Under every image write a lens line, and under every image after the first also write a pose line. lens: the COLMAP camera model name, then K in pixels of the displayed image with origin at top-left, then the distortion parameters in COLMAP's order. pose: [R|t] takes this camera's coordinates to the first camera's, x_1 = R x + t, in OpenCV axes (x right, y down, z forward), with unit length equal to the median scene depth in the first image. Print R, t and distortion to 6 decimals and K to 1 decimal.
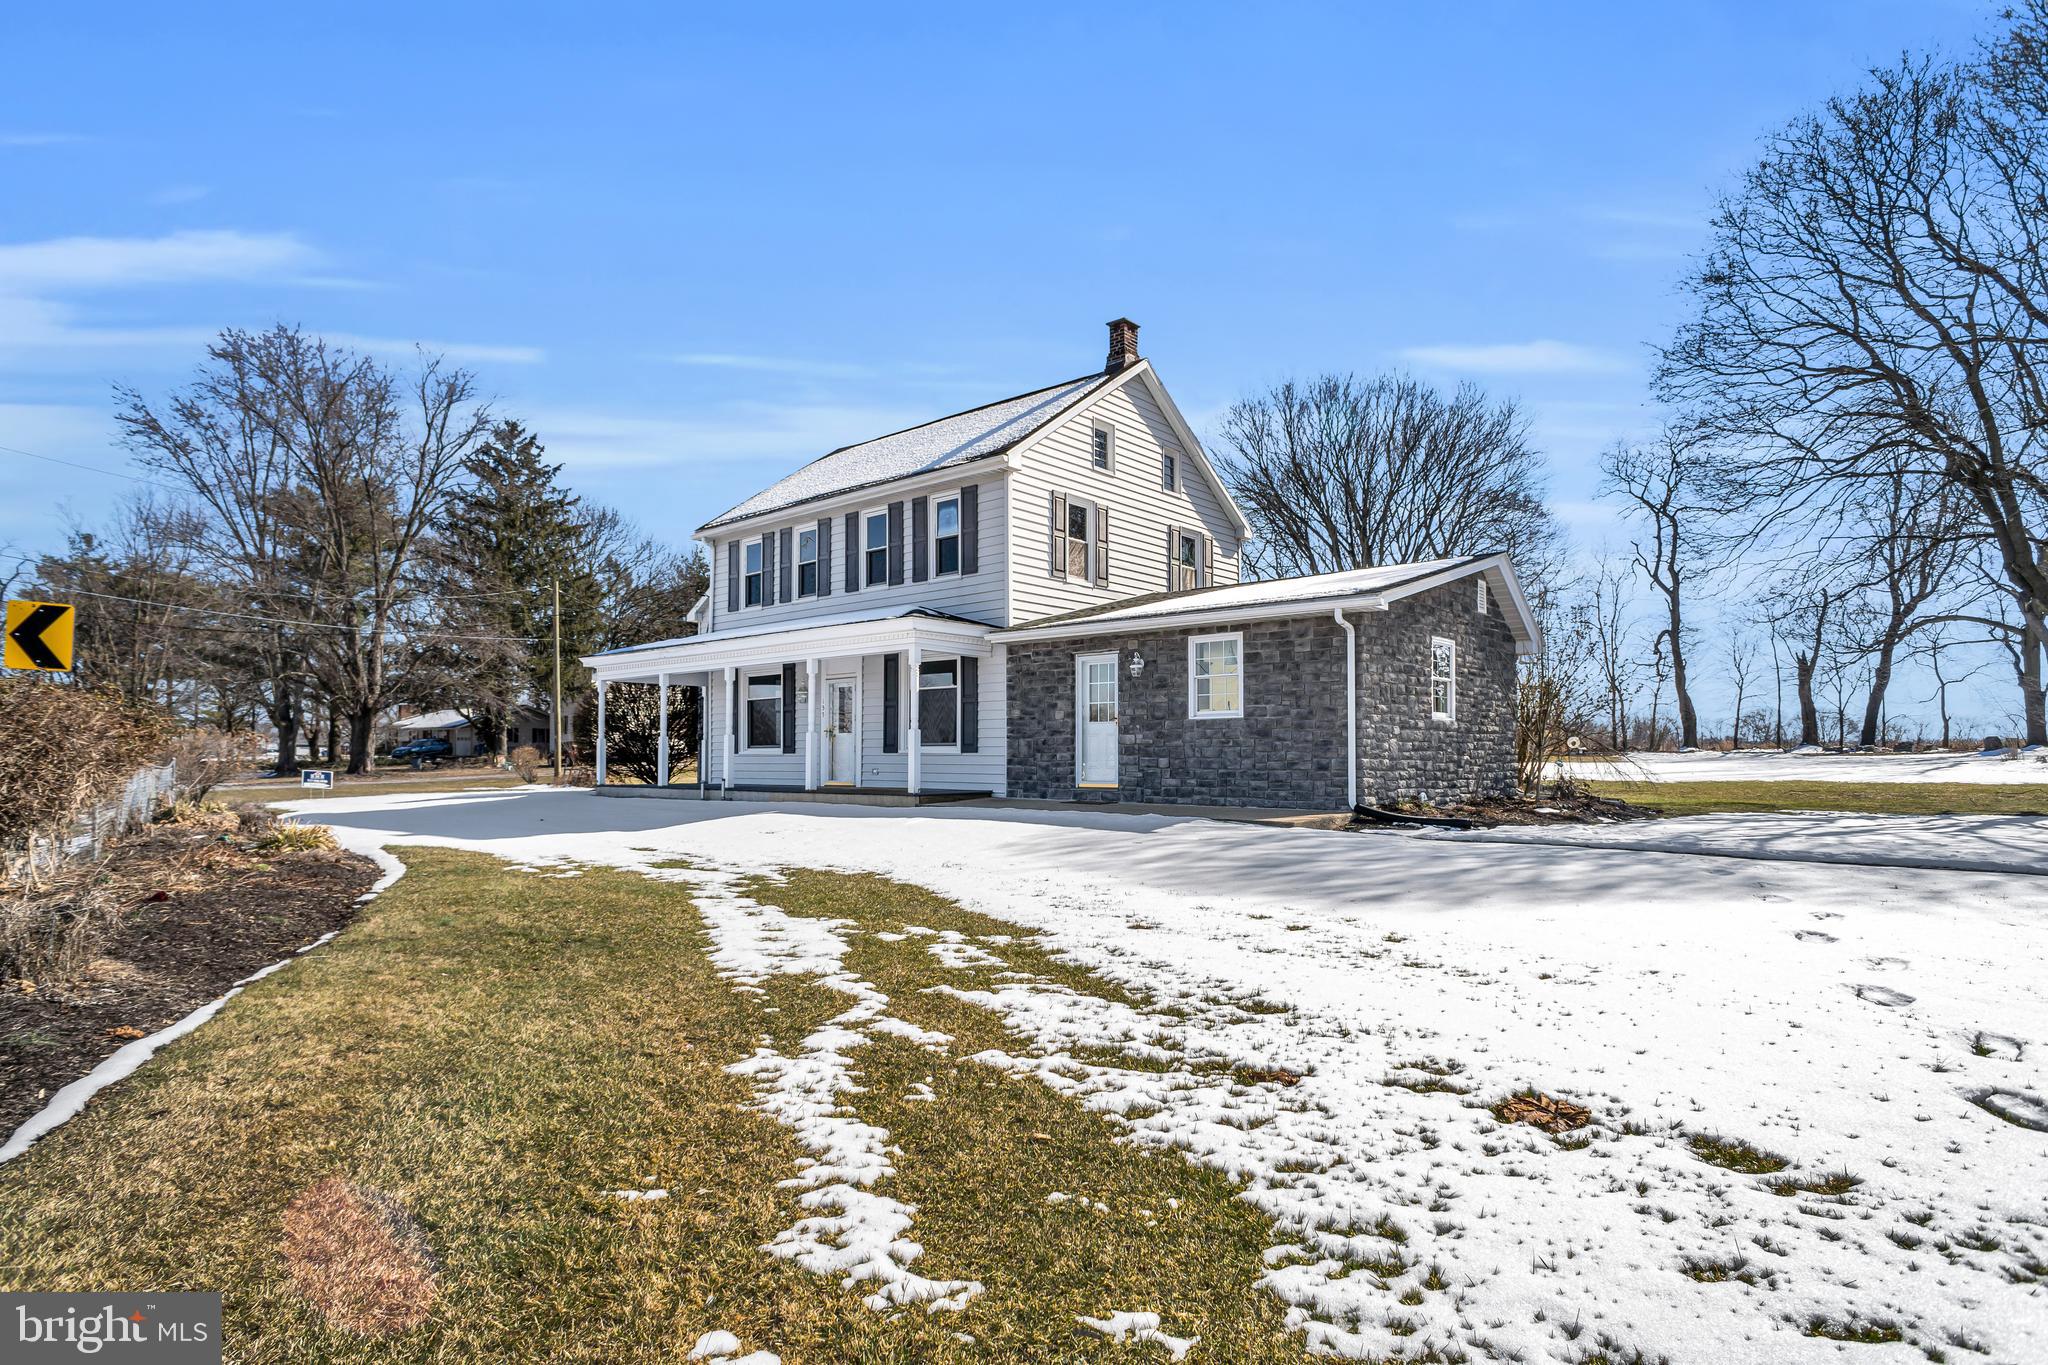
lens RADIAL K [[1091.1, 0, 1015.8], [0, 1091.1, 672.2], [0, 0, 1]] dist [-0.011743, -0.000490]
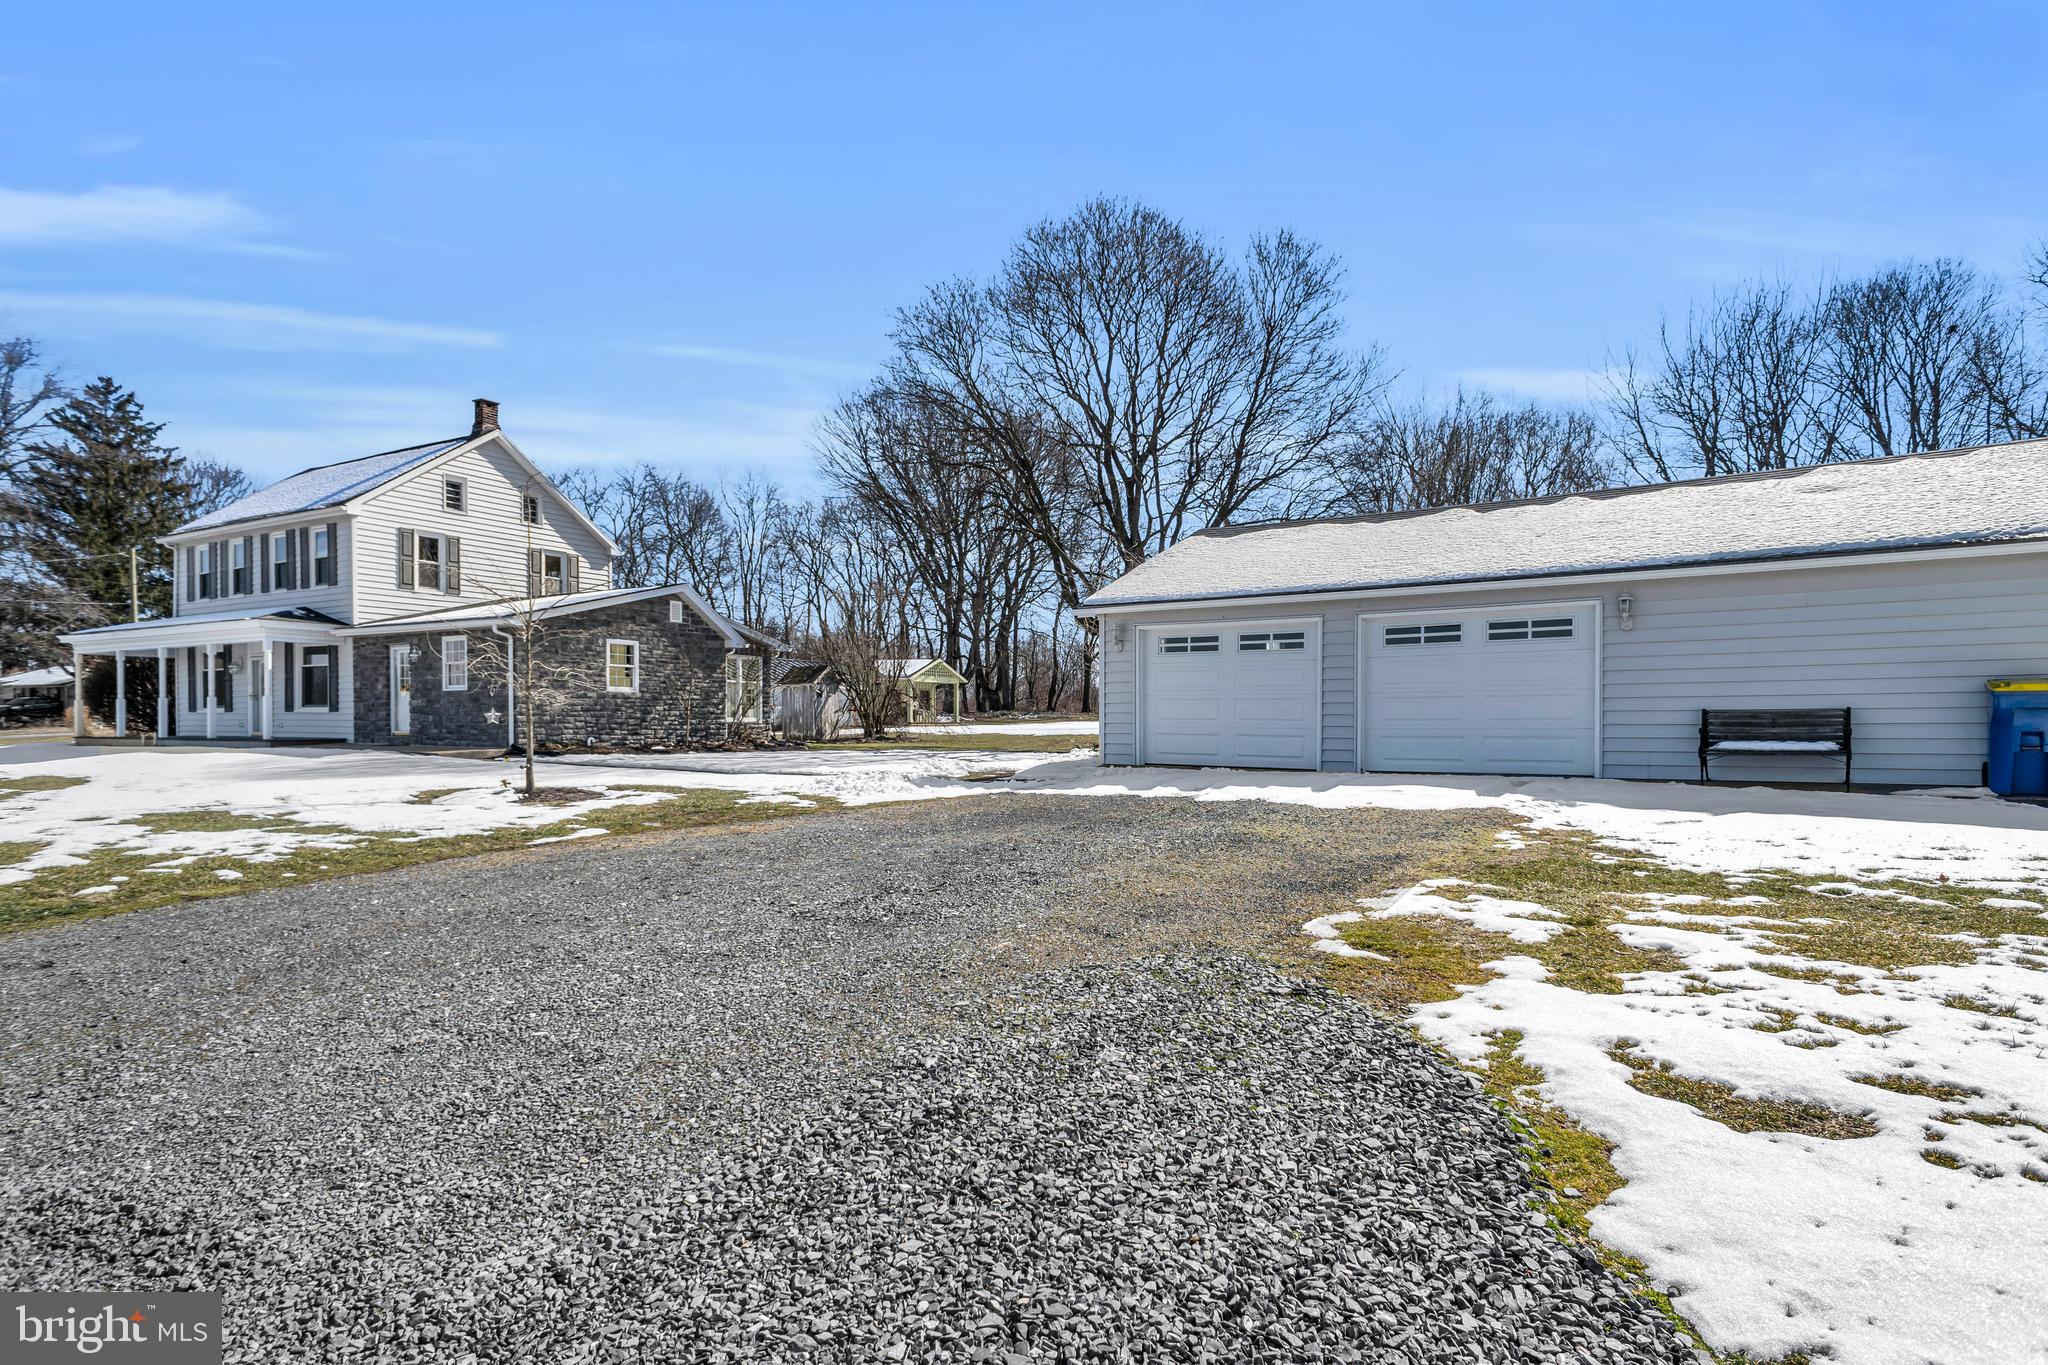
lens RADIAL K [[1091.1, 0, 1015.8], [0, 1091.1, 672.2], [0, 0, 1]] dist [-0.011743, -0.000490]
pose [[0.976654, 0.005457, 0.214750, 0.493728], [-0.013883, 0.999191, 0.037749, -0.041371], [-0.214370, -0.039850, 0.975939, -0.539418]]
